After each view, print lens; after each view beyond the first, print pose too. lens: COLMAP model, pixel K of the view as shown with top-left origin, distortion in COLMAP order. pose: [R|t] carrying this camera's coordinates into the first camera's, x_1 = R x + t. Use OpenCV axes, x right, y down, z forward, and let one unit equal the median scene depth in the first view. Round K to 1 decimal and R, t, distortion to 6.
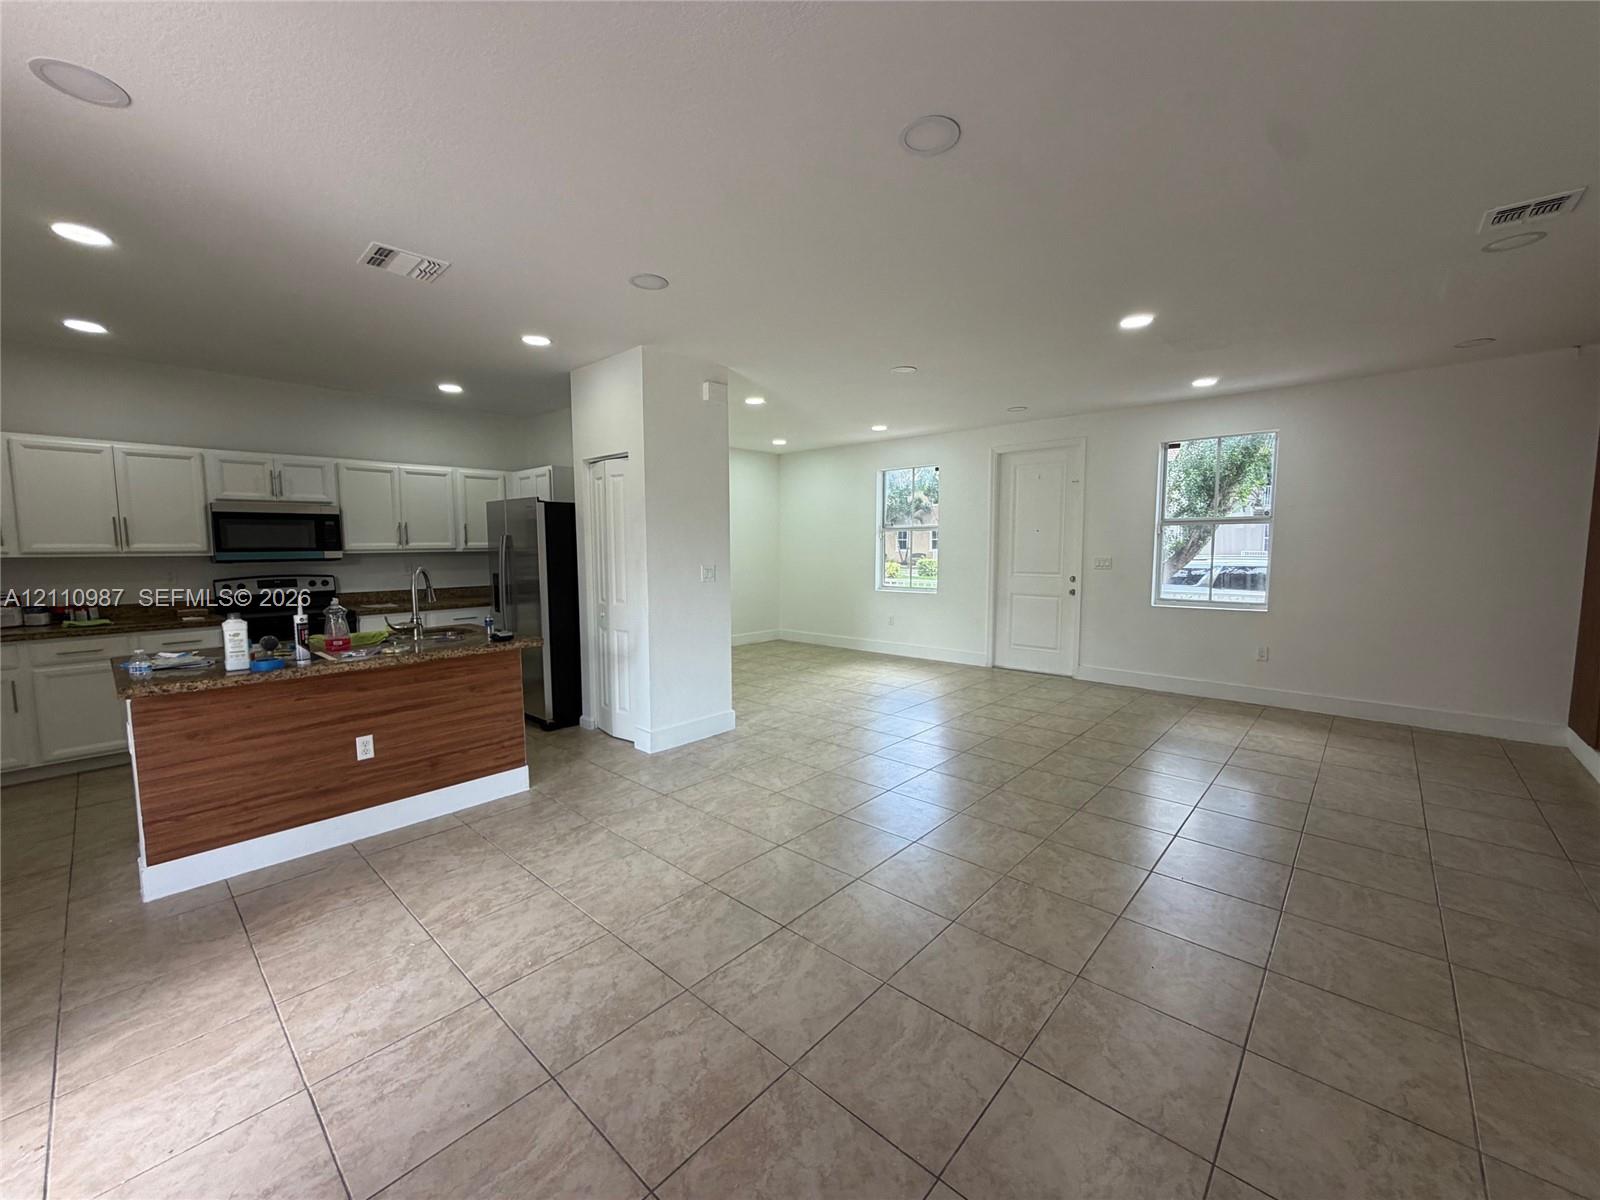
lens RADIAL K [[639.1, 0, 791.4], [0, 639.1, 597.8], [0, 0, 1]] dist [-0.002264, 0.000761]
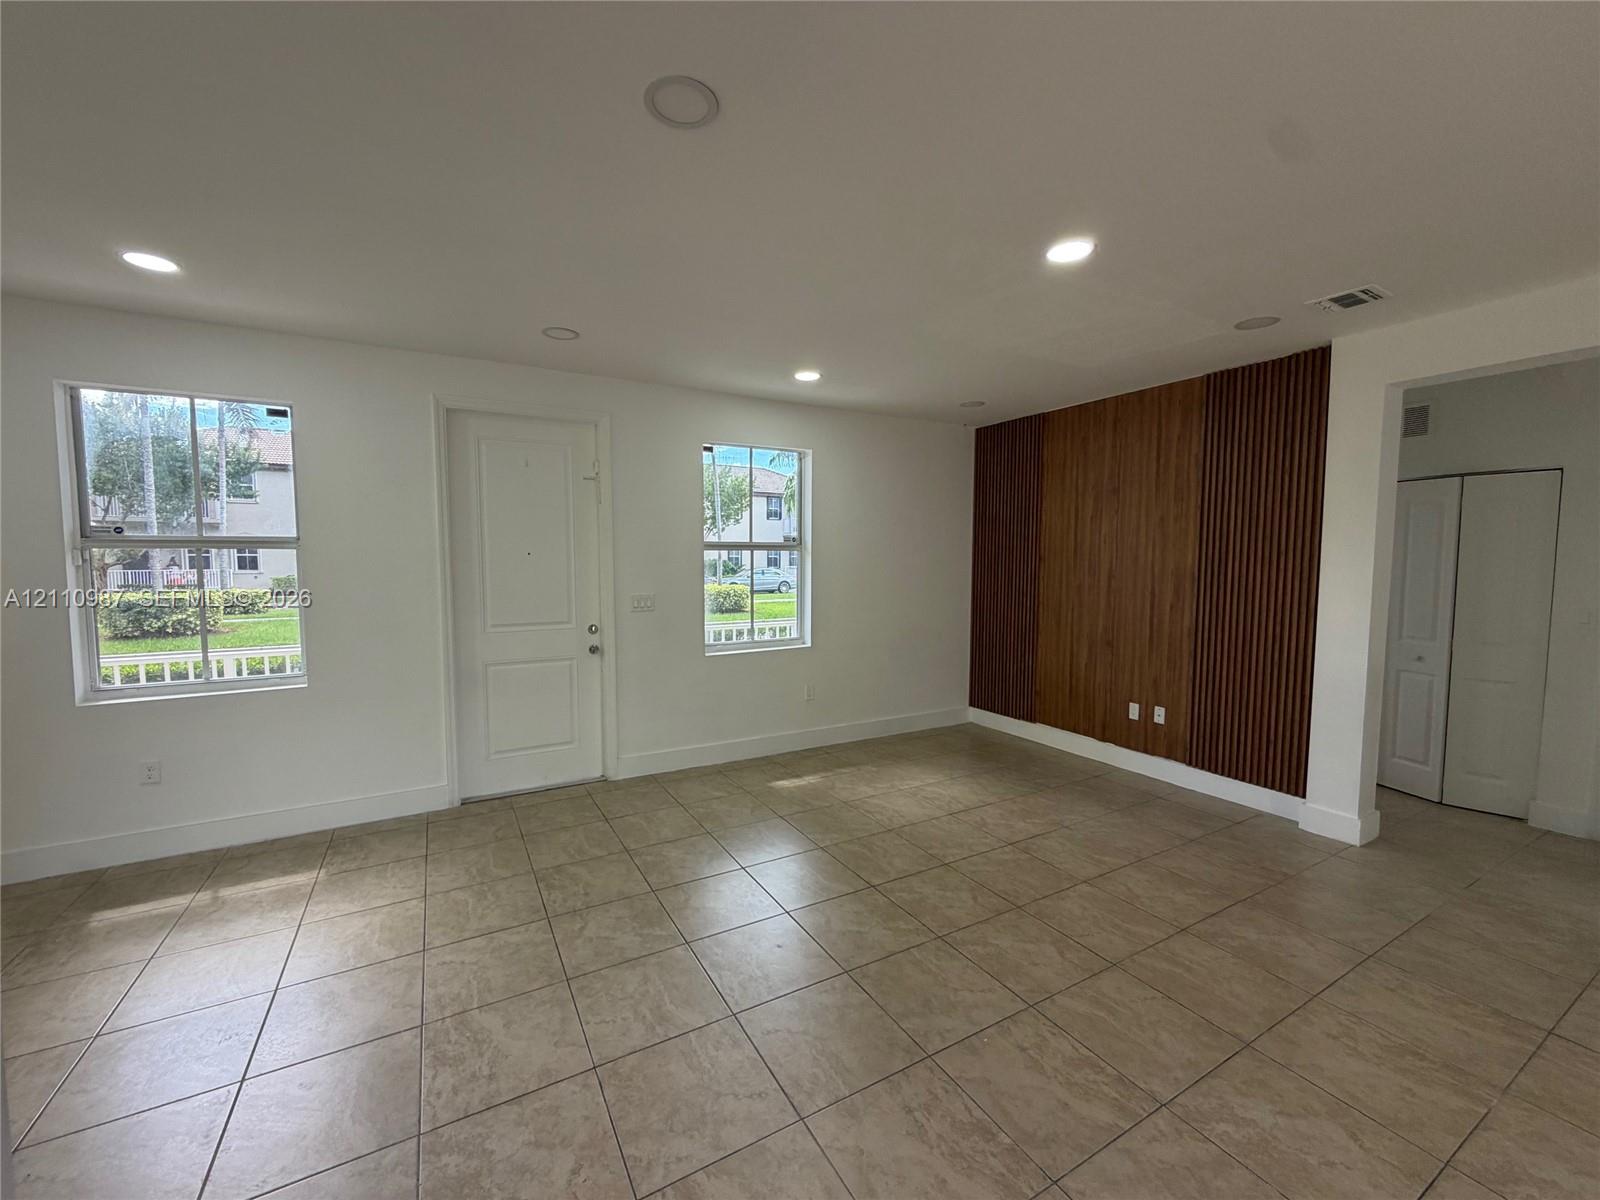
lens RADIAL K [[639.1, 0, 792.2], [0, 639.1, 599.1], [0, 0, 1]] dist [-0.002264, 0.000761]
pose [[0.308594, -0.057598, 0.949448, -0.186801], [0.078599, 0.996295, 0.034893, -0.113594], [-0.947941, 0.063858, 0.311978, 1.035178]]
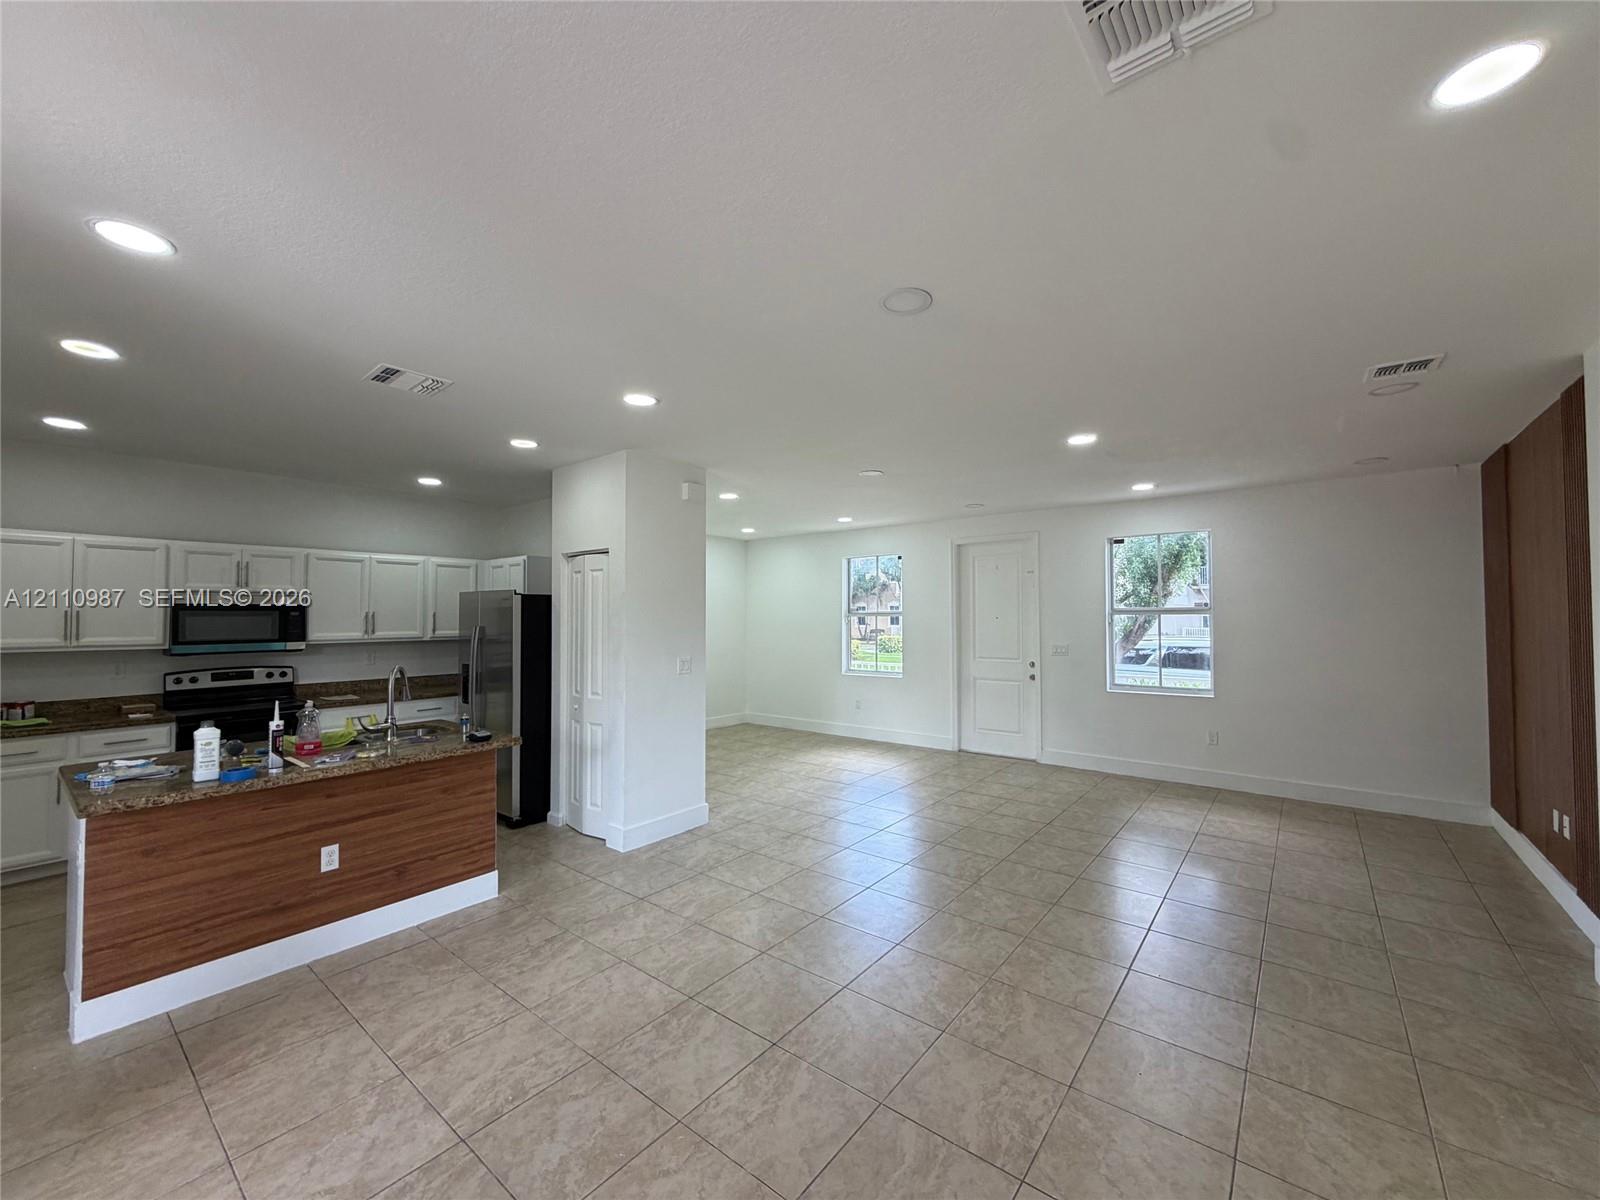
lens RADIAL K [[639.1, 0, 791.7], [0, 639.1, 598.1], [0, 0, 1]] dist [-0.002264, 0.000761]
pose [[0.997917, 0.003664, 0.064411, -0.030816], [0.003762, 0.993382, -0.114794, -0.032349], [-0.064405, 0.114797, 0.991299, -0.031862]]
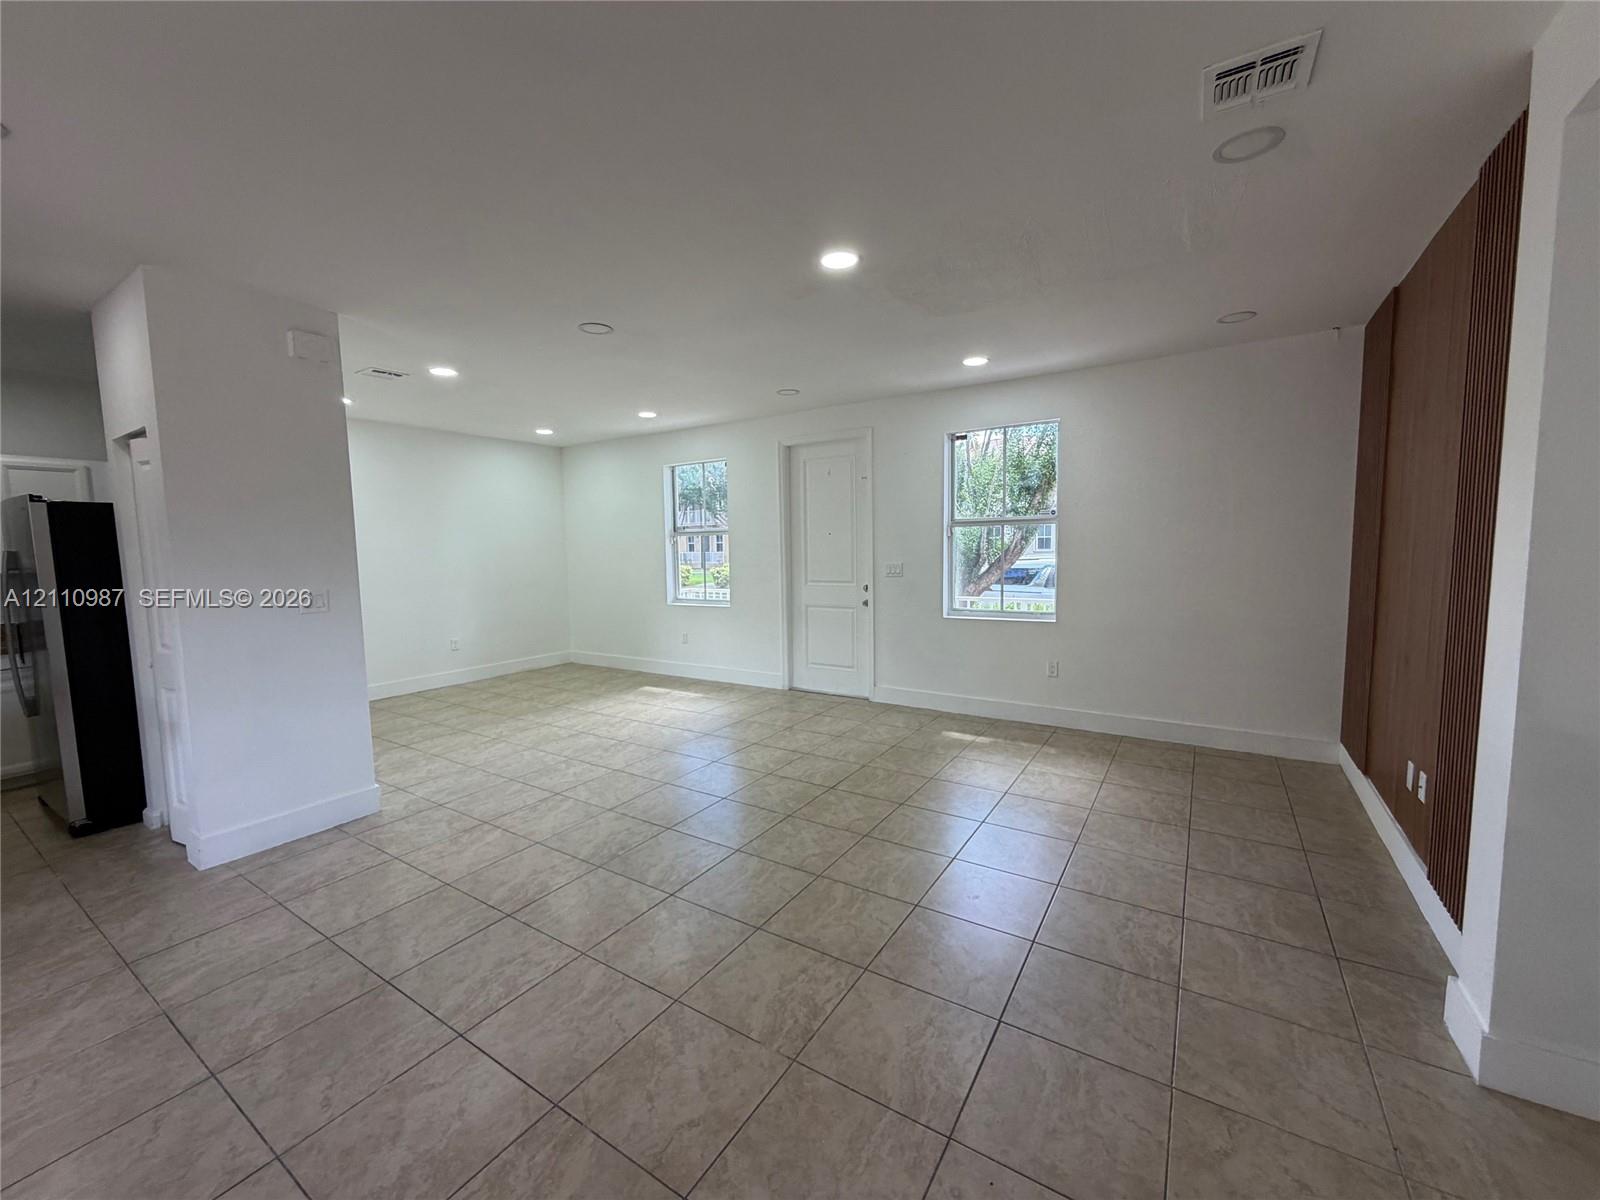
lens RADIAL K [[639.1, 0, 790.9], [0, 639.1, 598.0], [0, 0, 1]] dist [-0.002264, 0.000761]
pose [[0.986132, -0.028041, 0.163579, 0.329540], [0.028421, 0.999596, 0.000017, -0.031780], [-0.163514, 0.004633, 0.986530, 0.249868]]
